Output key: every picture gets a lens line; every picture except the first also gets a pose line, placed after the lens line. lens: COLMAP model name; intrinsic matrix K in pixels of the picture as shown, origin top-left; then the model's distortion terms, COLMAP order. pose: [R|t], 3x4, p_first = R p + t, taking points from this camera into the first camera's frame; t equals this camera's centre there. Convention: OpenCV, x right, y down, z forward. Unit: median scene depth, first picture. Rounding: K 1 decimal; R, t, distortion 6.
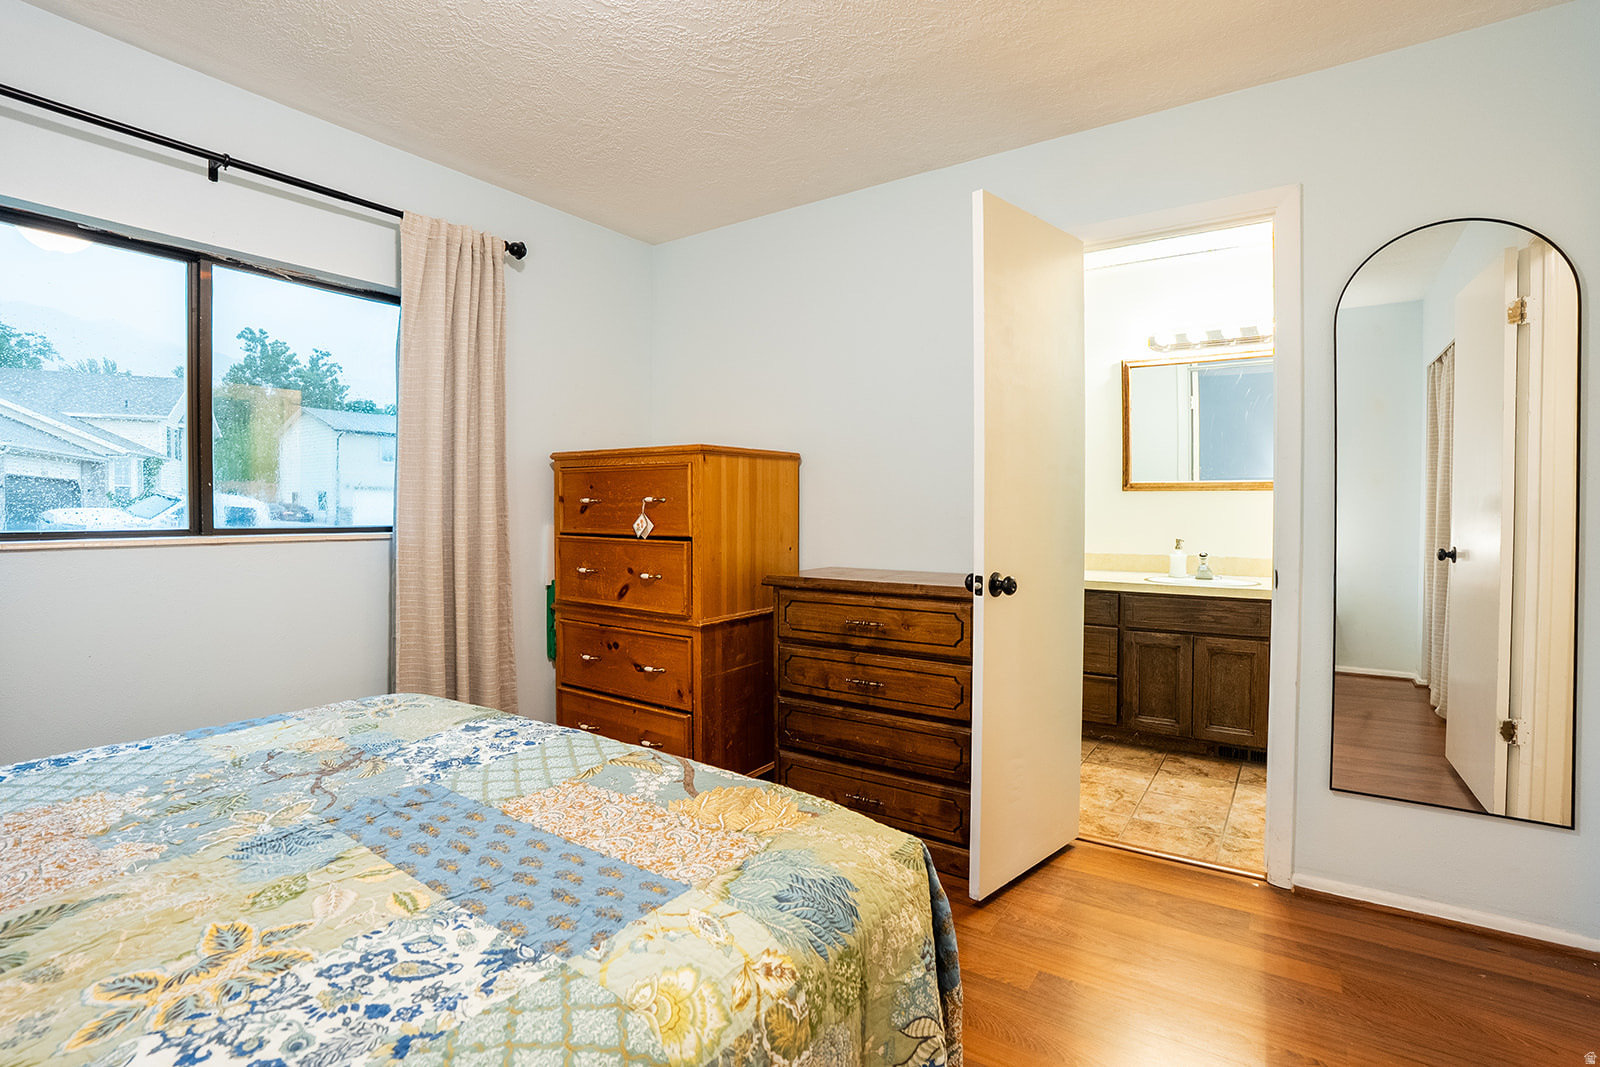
lens RADIAL K [[747.1, 0, 788.3], [0, 747.1, 511.4], [0, 0, 1]] dist [-0.002840, -0.000759]
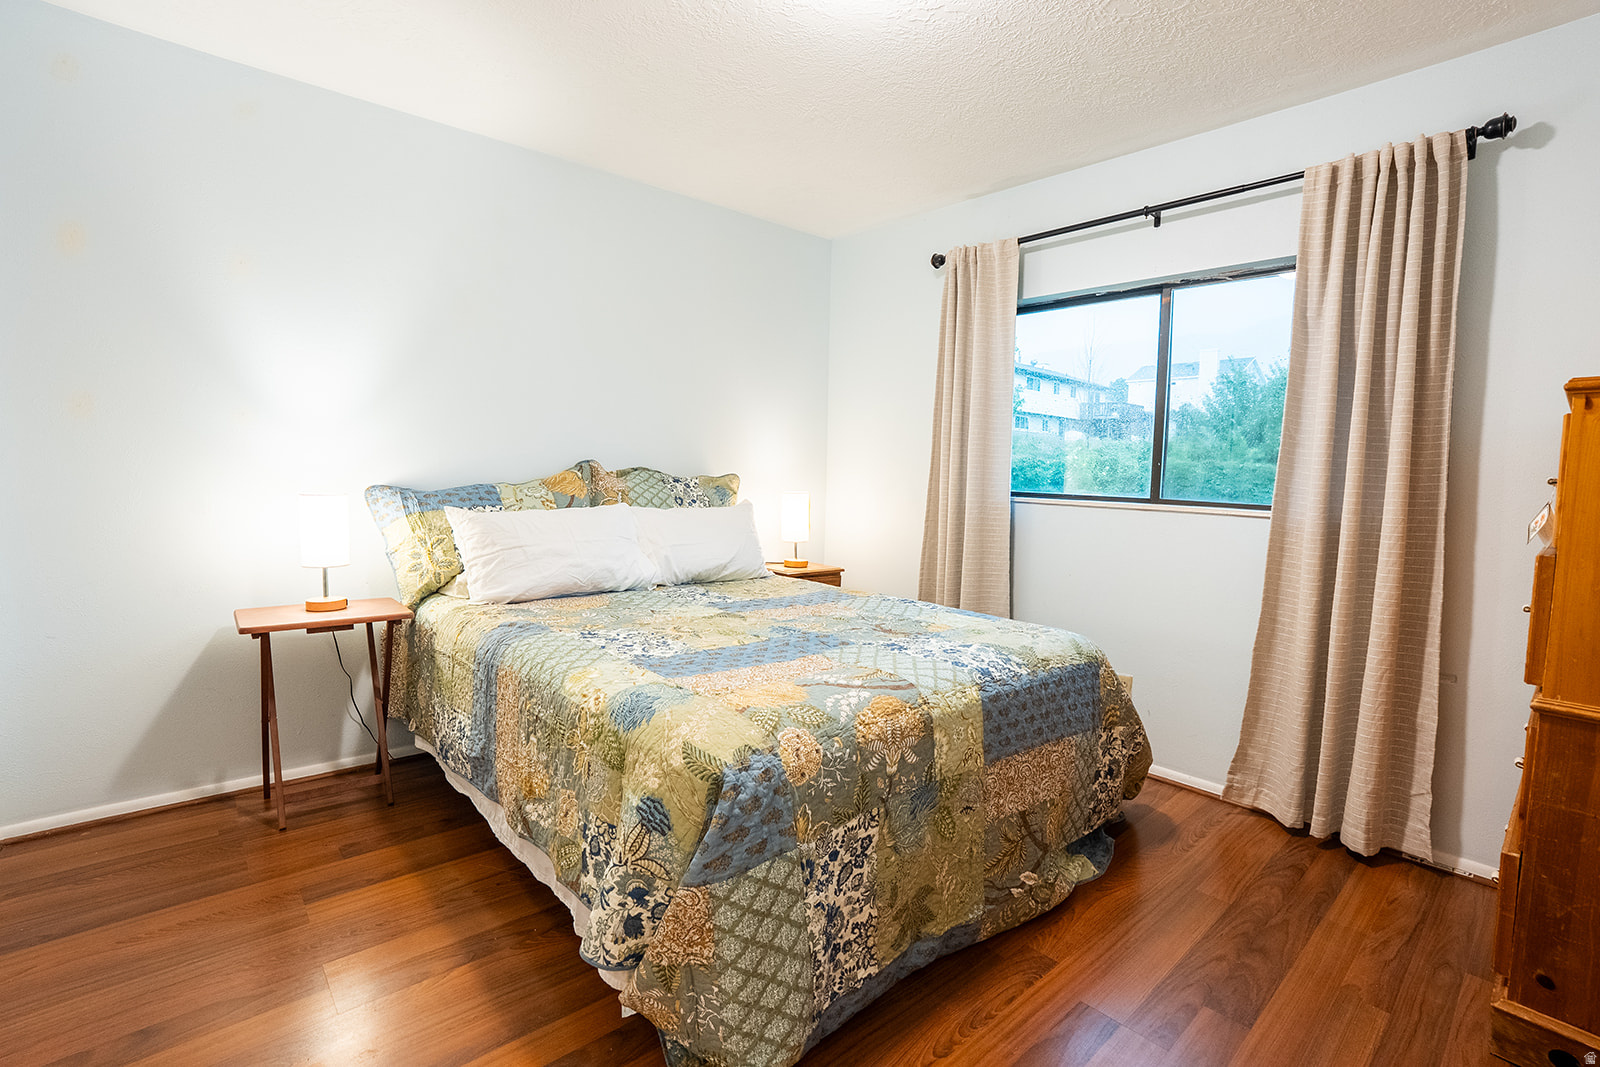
lens RADIAL K [[747.1, 0, 788.3], [0, 747.1, 511.4], [0, 0, 1]] dist [-0.002840, -0.000759]
pose [[-0.223707, 0.047948, -0.973476, 0.634930], [-0.043793, 0.997286, 0.059184, -0.004544], [0.973672, 0.055871, -0.221000, 0.689613]]
